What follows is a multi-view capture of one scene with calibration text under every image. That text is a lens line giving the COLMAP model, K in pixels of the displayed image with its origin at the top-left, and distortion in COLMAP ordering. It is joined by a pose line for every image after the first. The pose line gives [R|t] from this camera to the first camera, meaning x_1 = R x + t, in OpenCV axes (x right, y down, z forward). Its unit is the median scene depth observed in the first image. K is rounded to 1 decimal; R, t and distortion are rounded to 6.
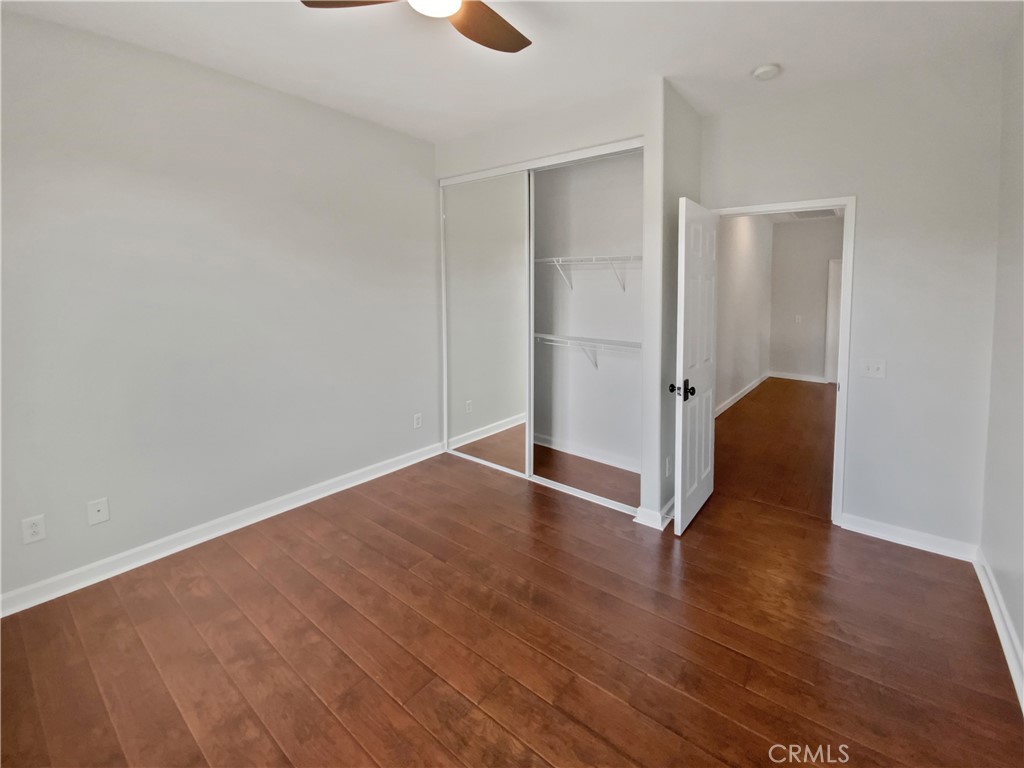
lens RADIAL K [[443.0, 0, 516.8], [0, 443.0, 384.2], [0, 0, 1]] dist [-0.000281, 0.000199]
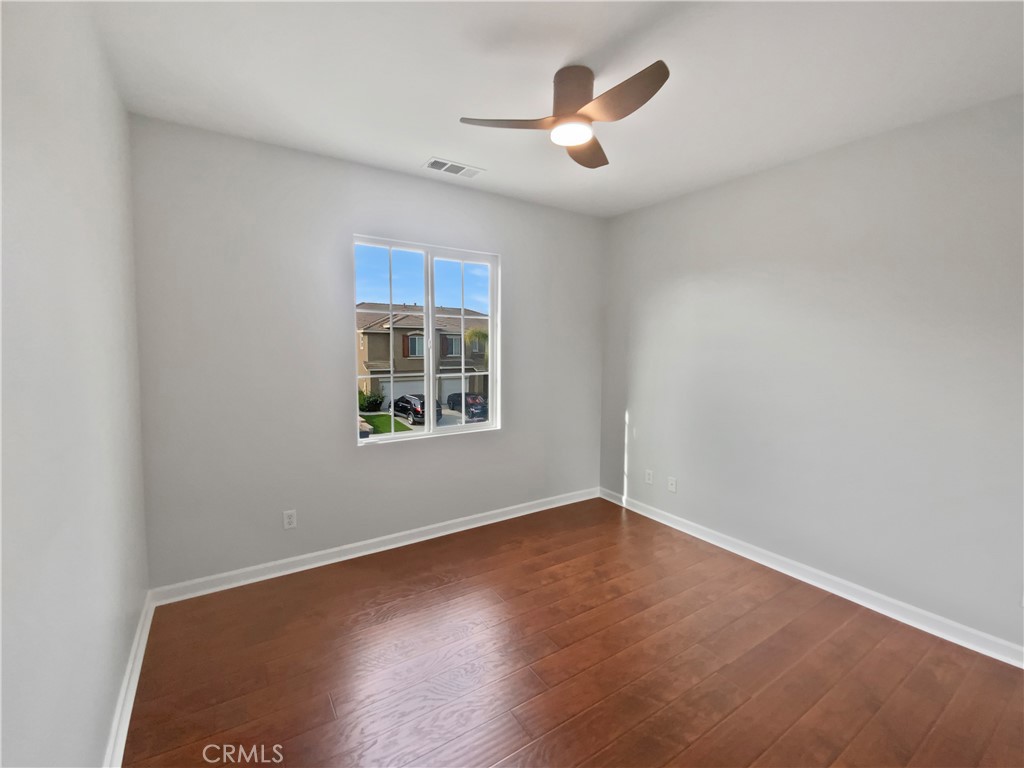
lens RADIAL K [[443.0, 0, 516.9], [0, 443.0, 389.6], [0, 0, 1]] dist [-0.000281, 0.000199]
pose [[-0.307464, 0.089011, -0.947387, 0.961107], [-0.207859, 0.965289, 0.158151, -0.247294], [0.928580, 0.245549, -0.278290, 0.973249]]
